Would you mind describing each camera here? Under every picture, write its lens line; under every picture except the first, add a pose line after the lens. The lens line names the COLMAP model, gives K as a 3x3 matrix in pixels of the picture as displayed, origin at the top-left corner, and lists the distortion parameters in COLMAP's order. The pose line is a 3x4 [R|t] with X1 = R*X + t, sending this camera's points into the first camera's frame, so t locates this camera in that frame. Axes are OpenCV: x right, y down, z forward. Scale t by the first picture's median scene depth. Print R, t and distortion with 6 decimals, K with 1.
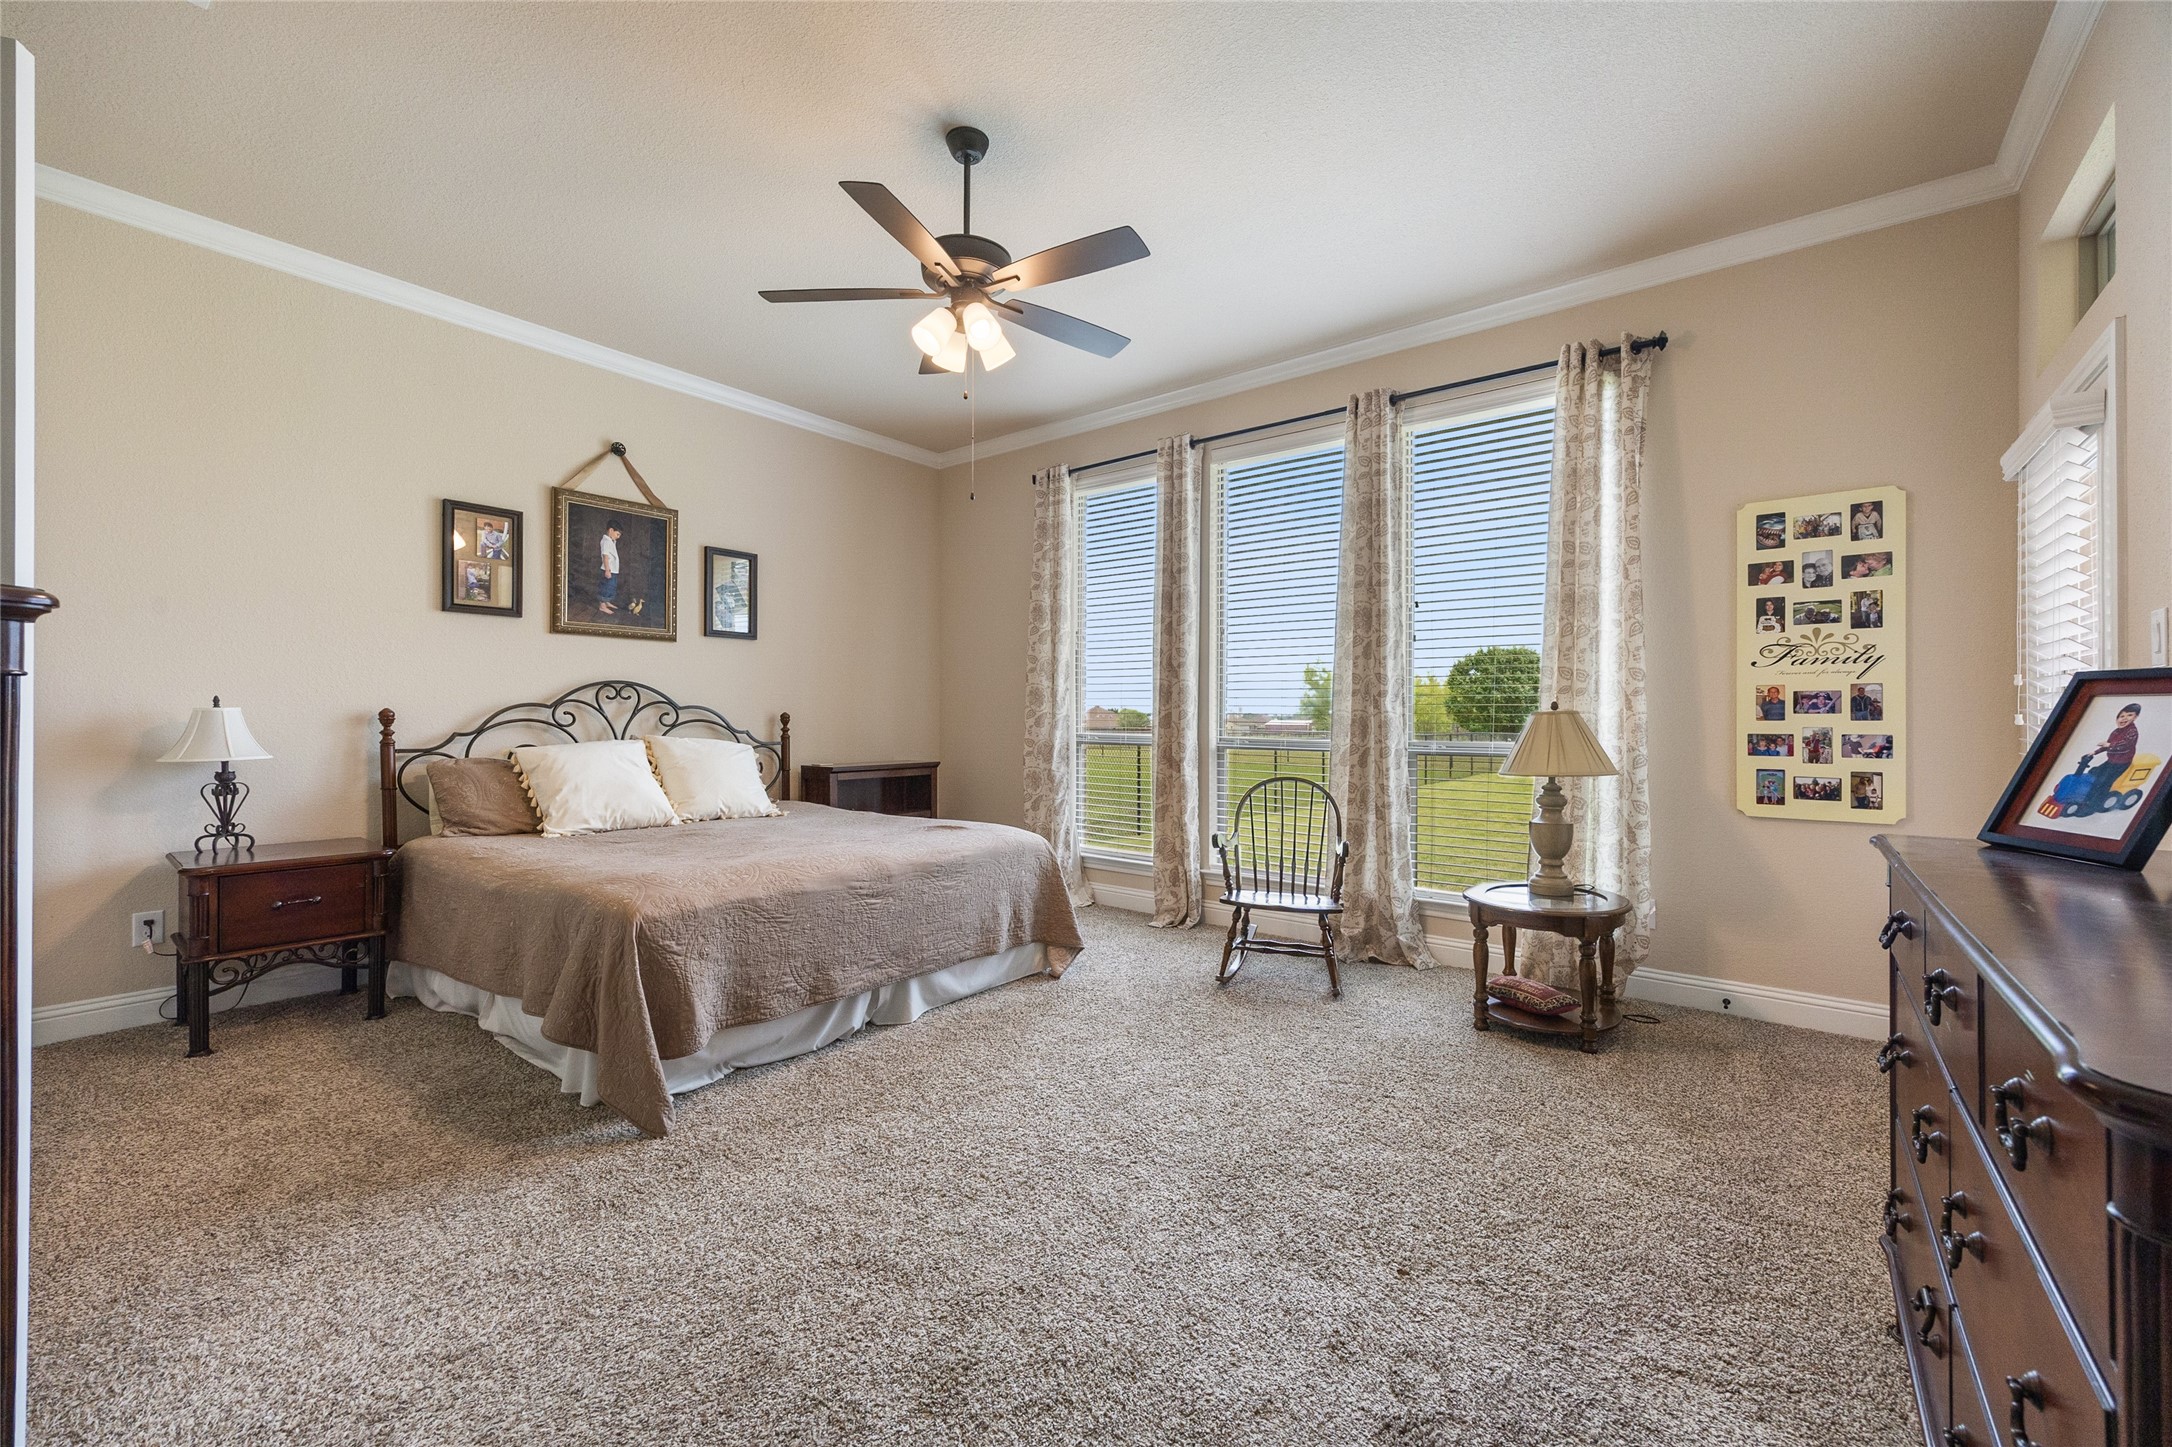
lens RADIAL K [[828.9, 0, 1093.2], [0, 828.9, 719.6], [0, 0, 1]] dist [-0.000505, -0.000493]
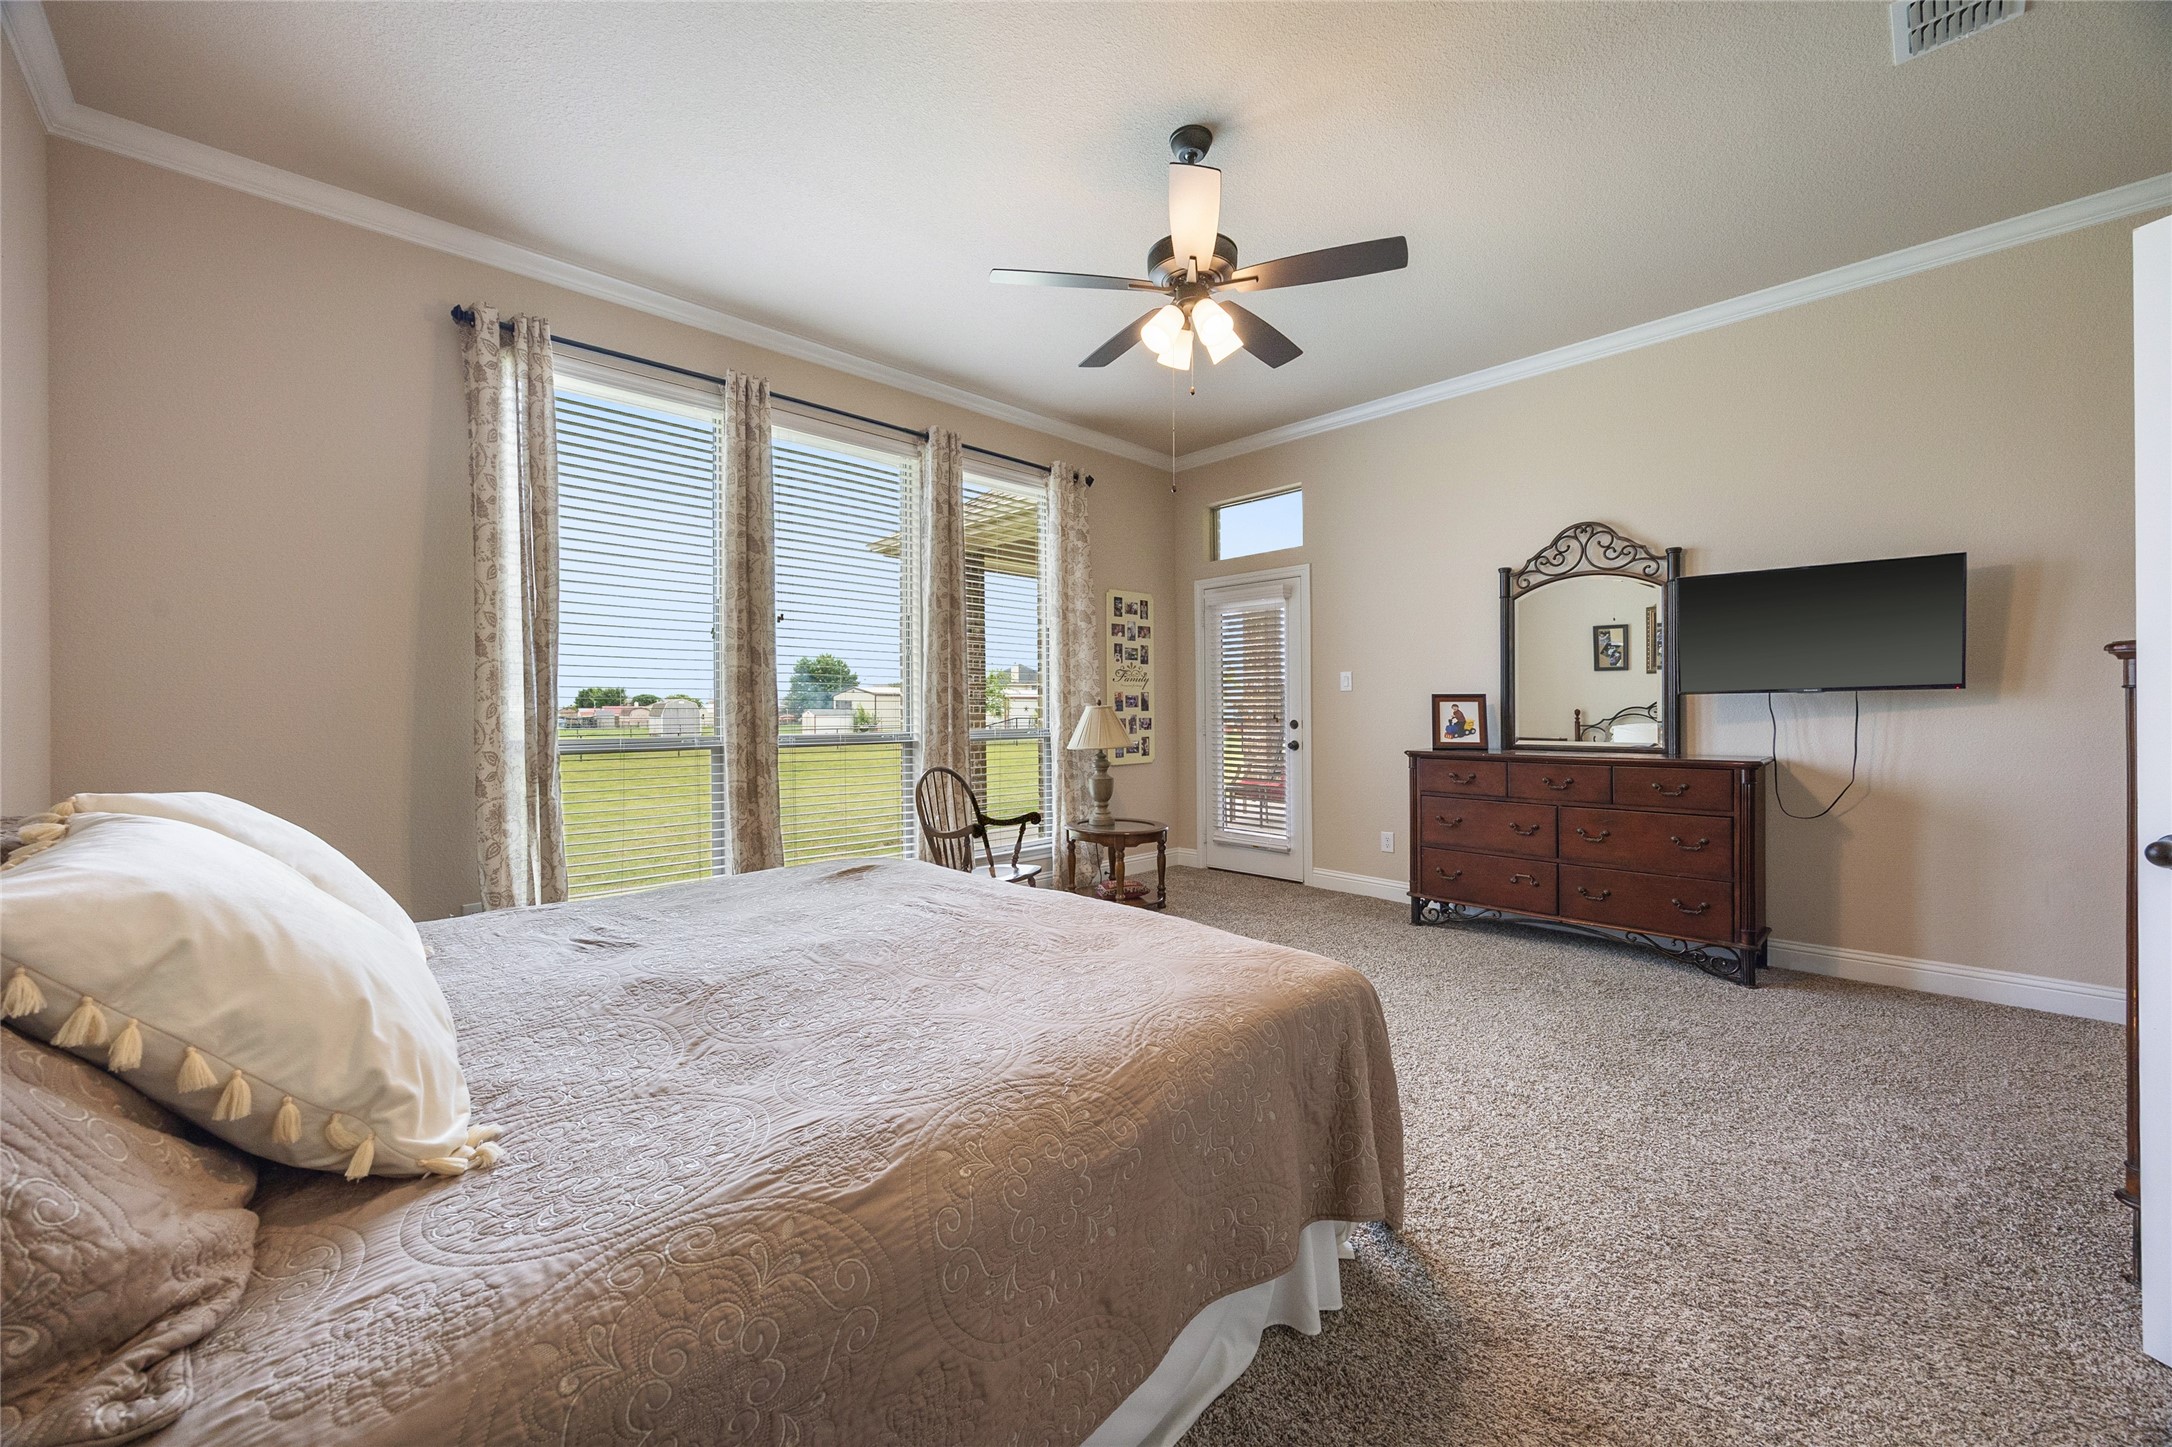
lens RADIAL K [[828.9, 0, 1090.5], [0, 828.9, 715.5], [0, 0, 1]] dist [-0.000505, -0.000493]
pose [[0.123609, -0.010011, 0.992280, -1.025483], [0.004581, 0.999944, 0.009517, -0.007001], [-0.992320, 0.003370, 0.123648, 0.861407]]
